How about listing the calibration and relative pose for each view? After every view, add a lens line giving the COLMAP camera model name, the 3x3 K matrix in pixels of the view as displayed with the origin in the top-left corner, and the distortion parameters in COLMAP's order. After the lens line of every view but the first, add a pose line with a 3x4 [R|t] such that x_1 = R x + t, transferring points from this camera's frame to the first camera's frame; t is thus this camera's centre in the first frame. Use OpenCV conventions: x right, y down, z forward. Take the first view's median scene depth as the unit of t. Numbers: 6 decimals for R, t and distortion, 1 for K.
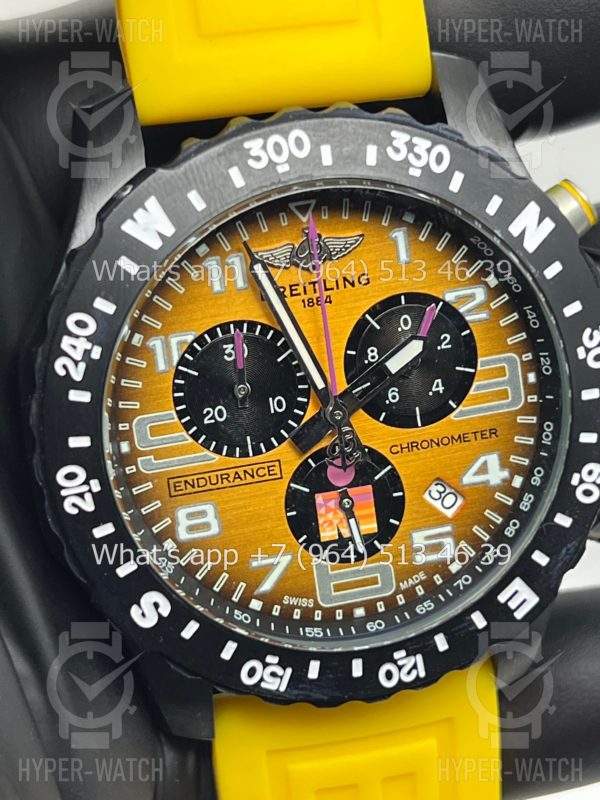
lens RADIAL K [[1926.7, 0, 312.1], [0, 1926.7, 413.1], [0, 0, 1]] dist [0.225384, 0.000000]
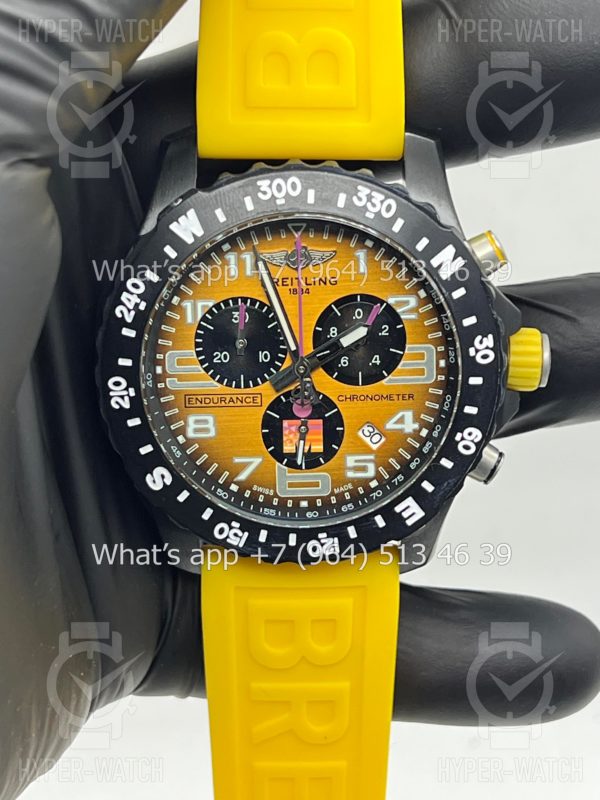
lens RADIAL K [[1926.7, 0, 309.7], [0, 1926.7, 414.5], [0, 0, 1]] dist [0.225384, 0.000000]
pose [[0.977462, 0.149999, -0.148555, 0.242600], [-0.143578, 0.988213, 0.053108, -0.044013], [0.154770, -0.030582, 0.987477, -0.459071]]
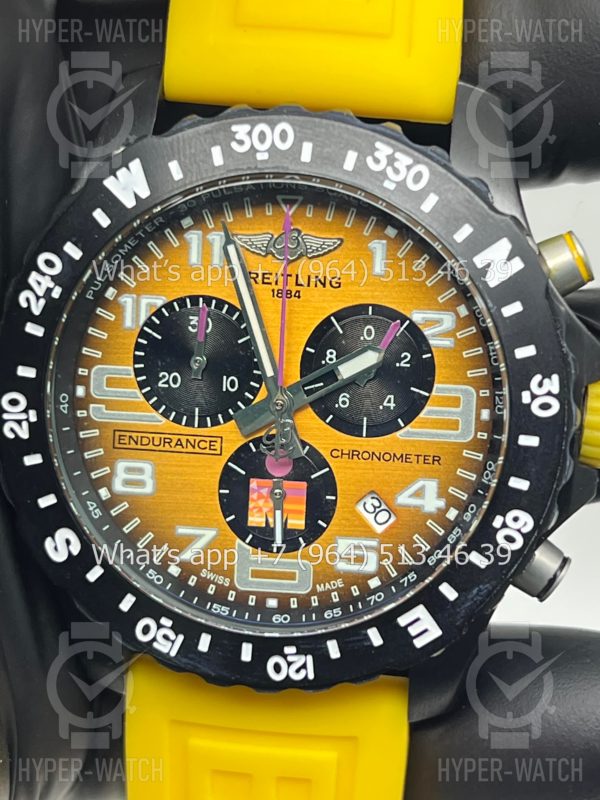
lens RADIAL K [[1926.7, 0, 304.9], [0, 1926.7, 405.9], [0, 0, 1]] dist [0.225384, 0.000000]
pose [[0.939400, 0.212036, -0.269386, 0.300510], [-0.226834, 0.973621, -0.024666, 0.023466], [0.257049, 0.084277, 0.962716, 0.014799]]
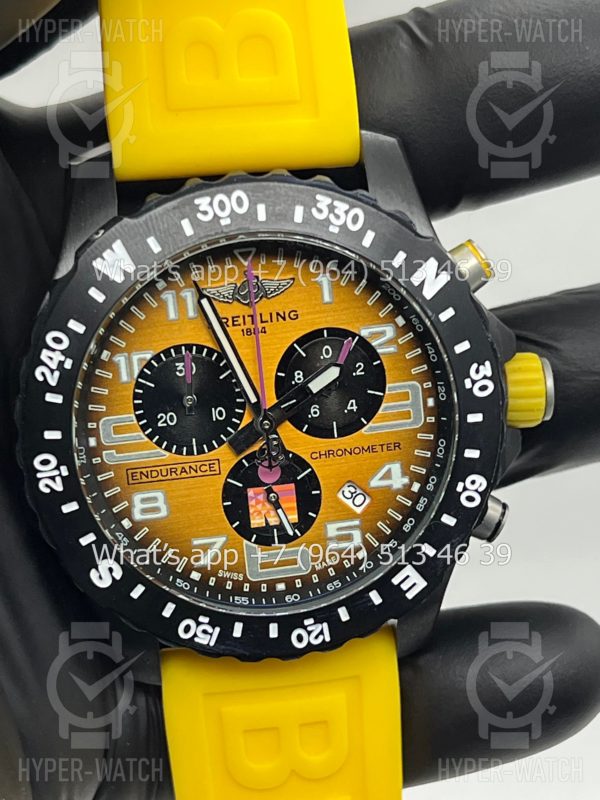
lens RADIAL K [[1926.7, 0, 308.6], [0, 1926.7, 498.0], [0, 0, 1]] dist [0.225384, 0.000000]
pose [[0.996869, 0.051225, -0.060232, 0.115734], [-0.049454, 0.998309, 0.030541, 0.008752], [0.061695, -0.027466, 0.997717, -0.224034]]
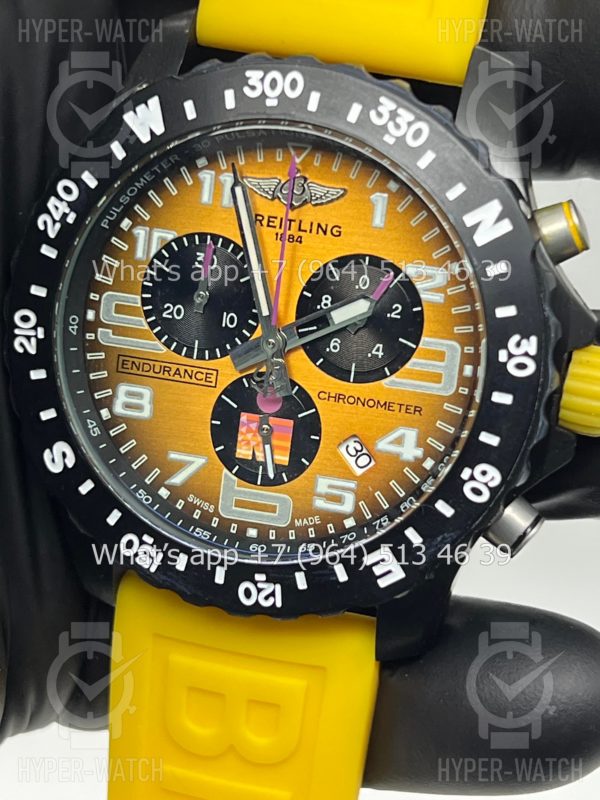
lens RADIAL K [[1926.7, 0, 283.8], [0, 1926.7, 425.6], [0, 0, 1]] dist [0.225384, 0.000000]
pose [[0.878237, 0.301839, -0.370936, 0.428020], [-0.316812, 0.948244, 0.021516, 0.018802], [0.358232, 0.098621, 0.928409, 0.010281]]
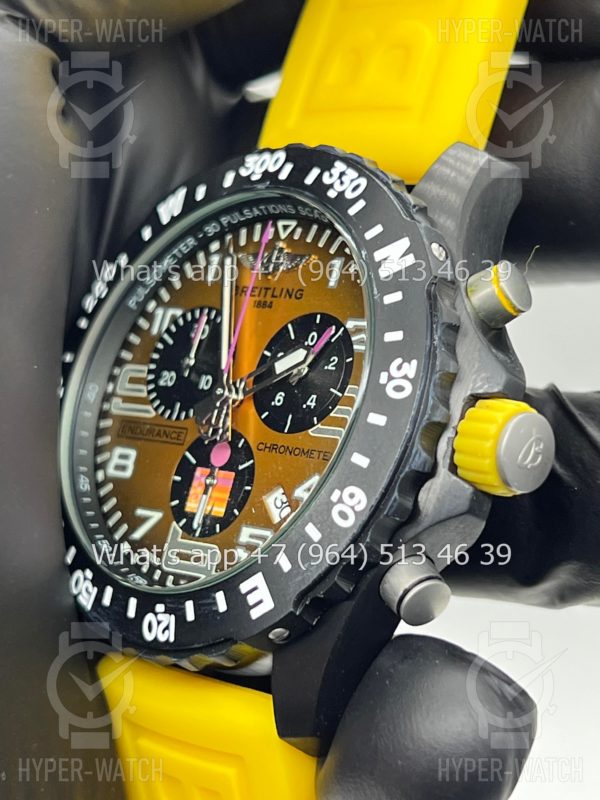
lens RADIAL K [[2098.2, 0, 299.6], [0, 2098.2, 401.0], [0, 0, 1]] dist [-0.267793, 0.000000]
pose [[0.540866, 0.134383, -0.830304, 1.024813], [-0.480979, 0.859243, -0.174245, 0.190915], [0.690017, 0.493602, 0.529370, 0.395731]]
